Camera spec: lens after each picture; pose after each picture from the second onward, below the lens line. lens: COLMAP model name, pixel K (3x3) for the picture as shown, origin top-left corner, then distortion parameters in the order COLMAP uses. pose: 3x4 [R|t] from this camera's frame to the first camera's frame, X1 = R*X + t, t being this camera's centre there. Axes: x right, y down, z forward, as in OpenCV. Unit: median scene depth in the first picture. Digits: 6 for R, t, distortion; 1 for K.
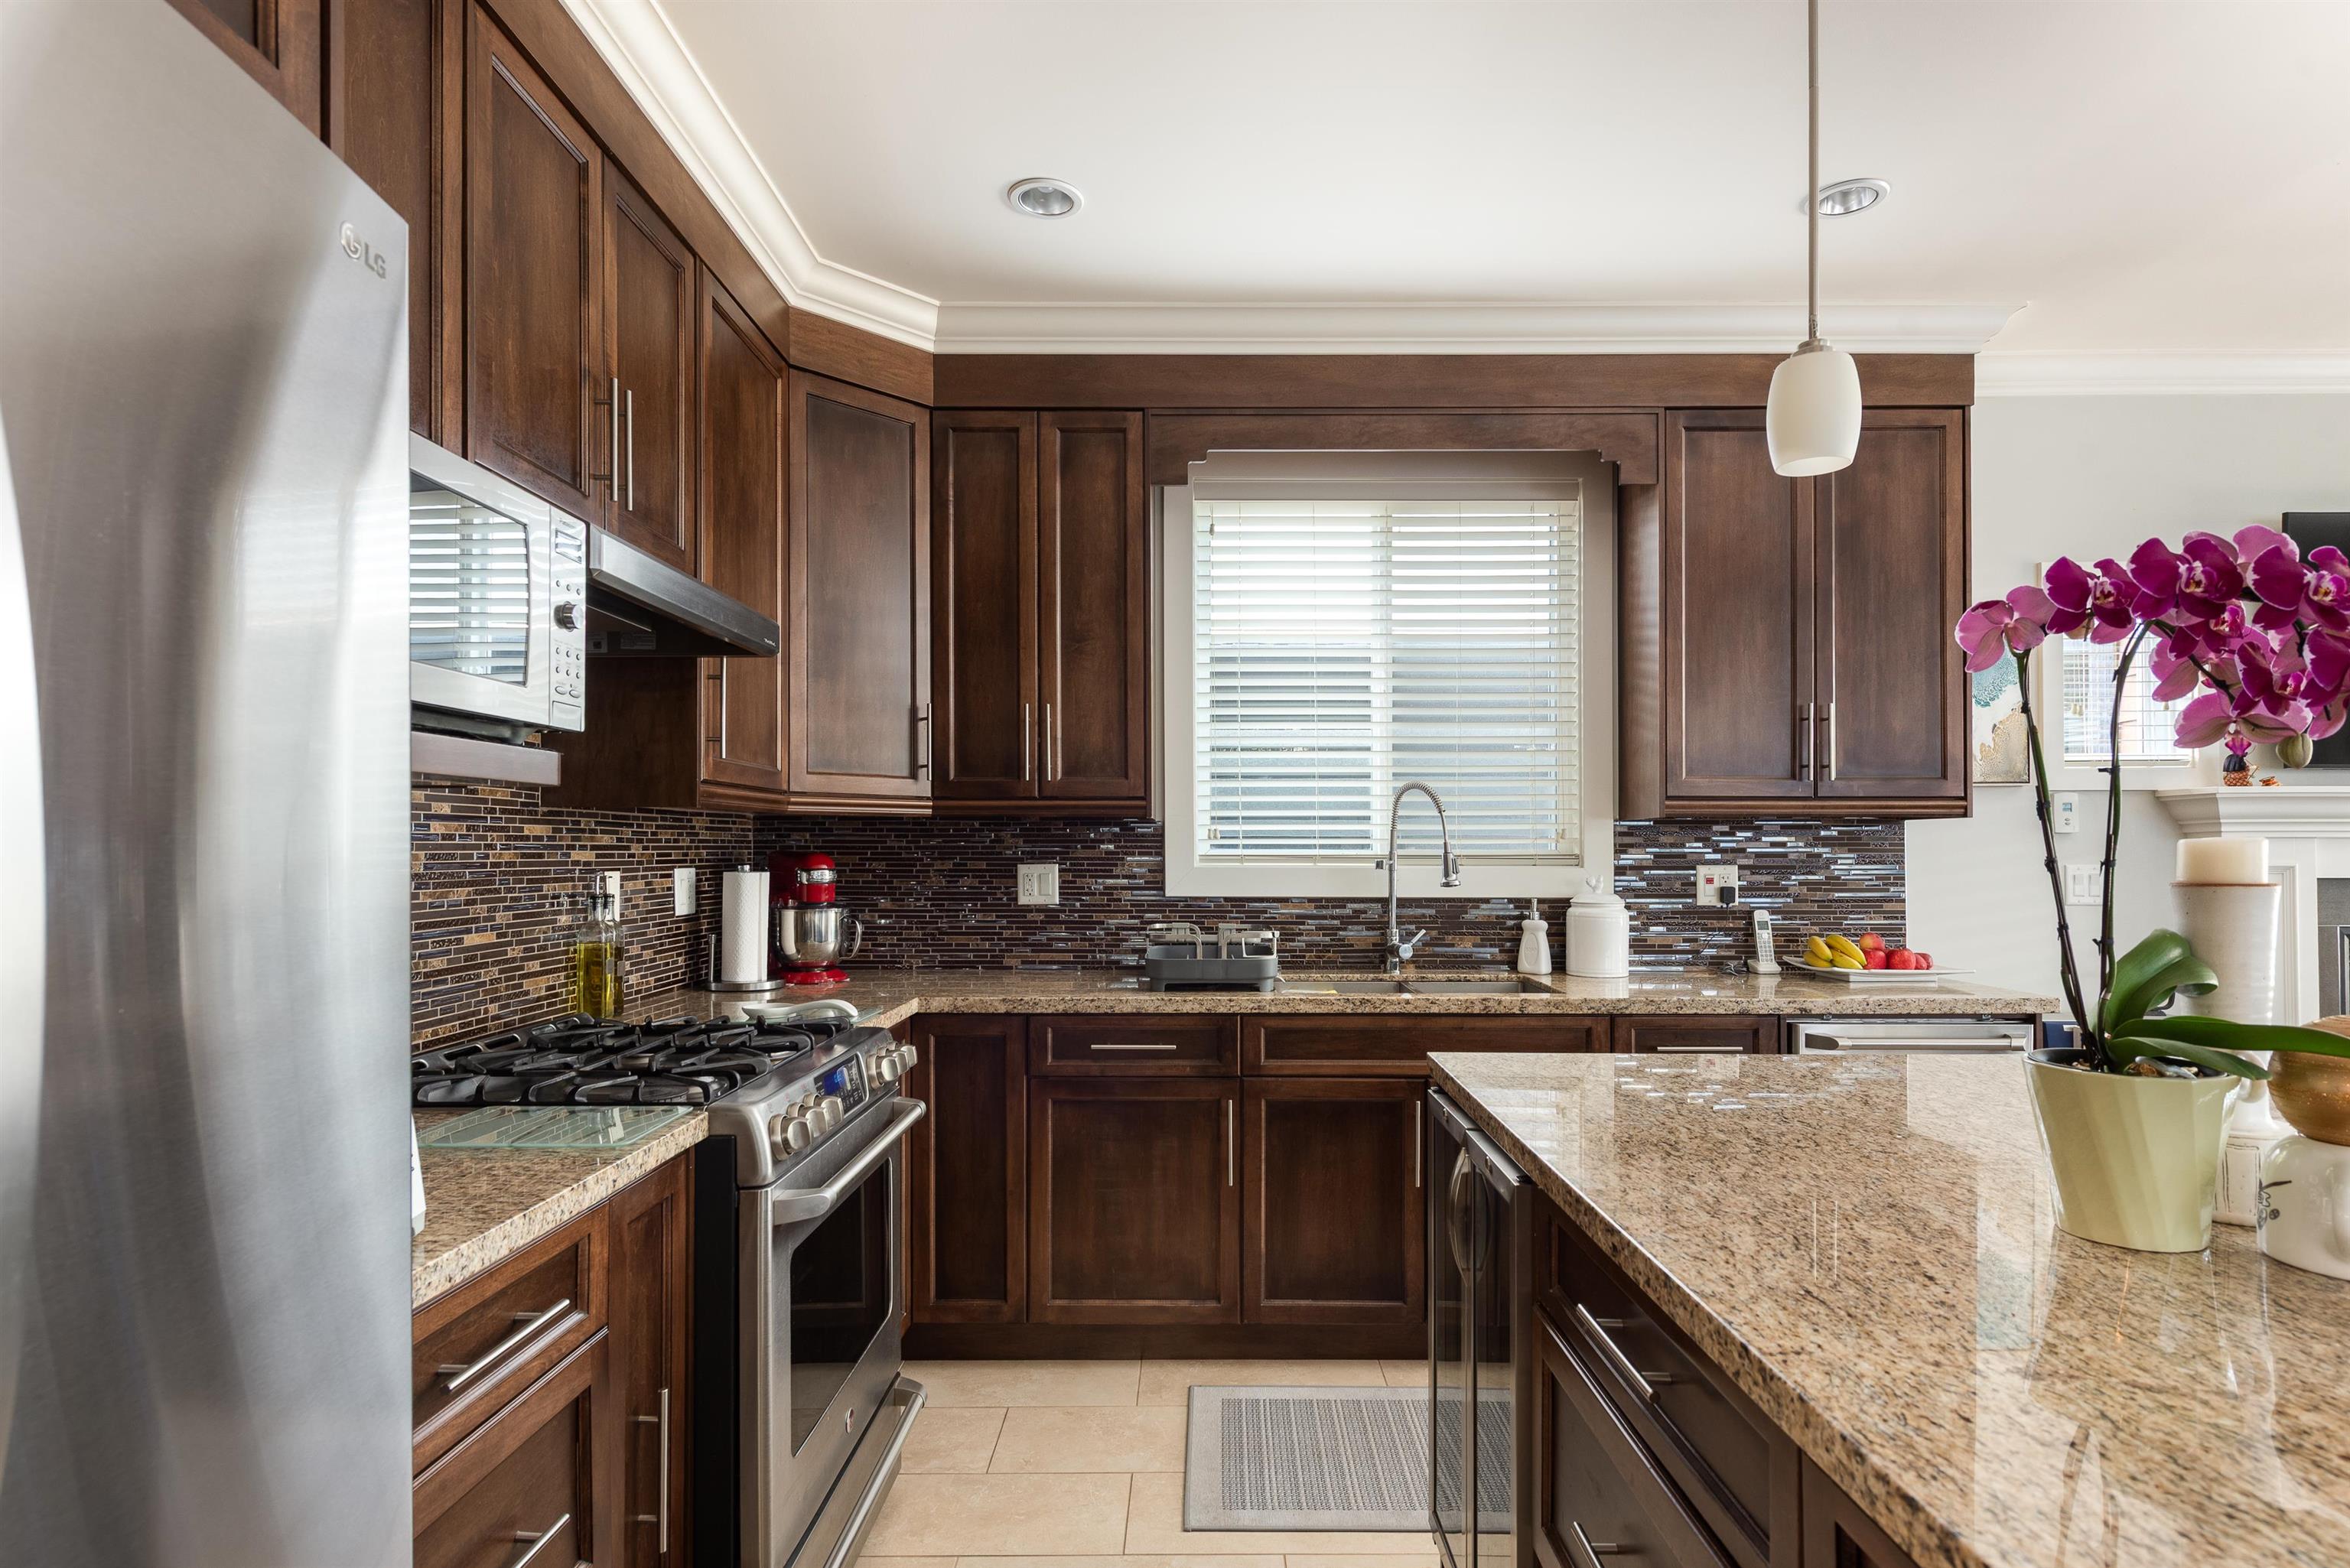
lens RADIAL K [[1237.5, 0, 1208.6], [0, 1237.5, 797.4], [0, 0, 1]] dist [0.012028, -0.003537]
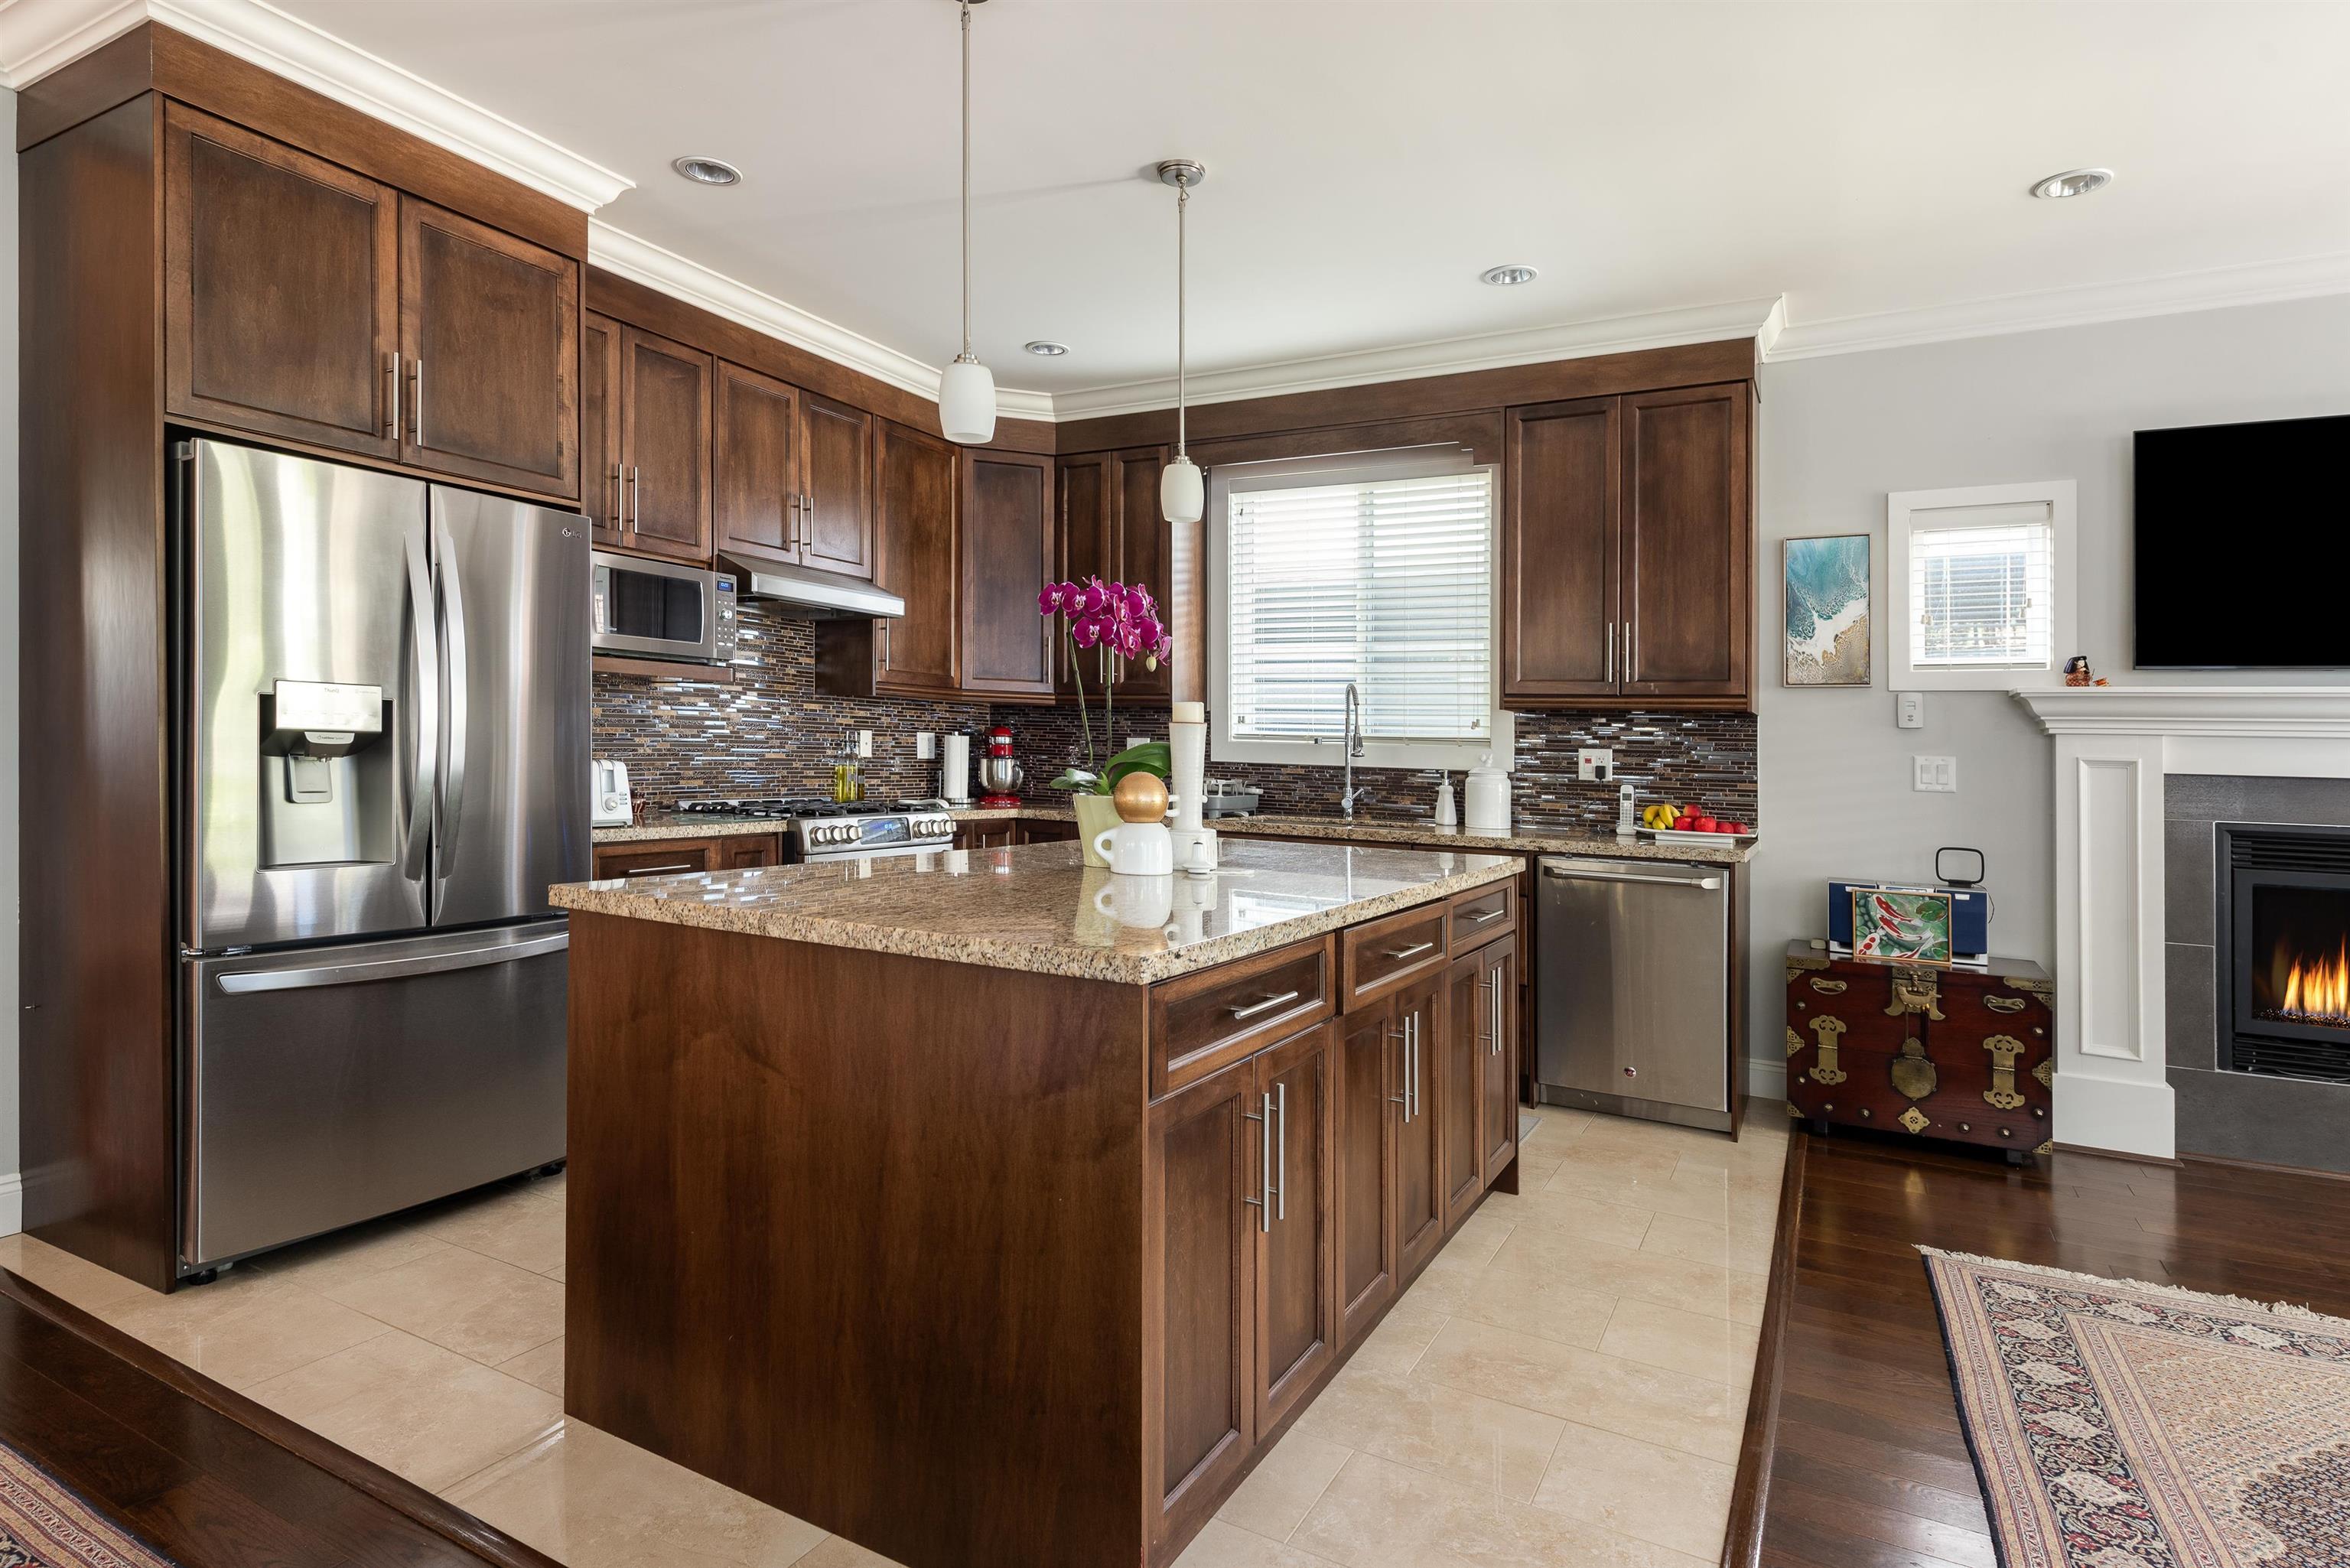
lens RADIAL K [[1237.5, 0, 1170.2], [0, 1237.5, 729.6], [0, 0, 1]] dist [0.012028, -0.003537]
pose [[0.875843, 0.016589, -0.482312, 0.674377], [-0.008405, 0.999782, 0.019123, 0.014670], [0.482524, -0.012695, 0.875791, -0.348802]]
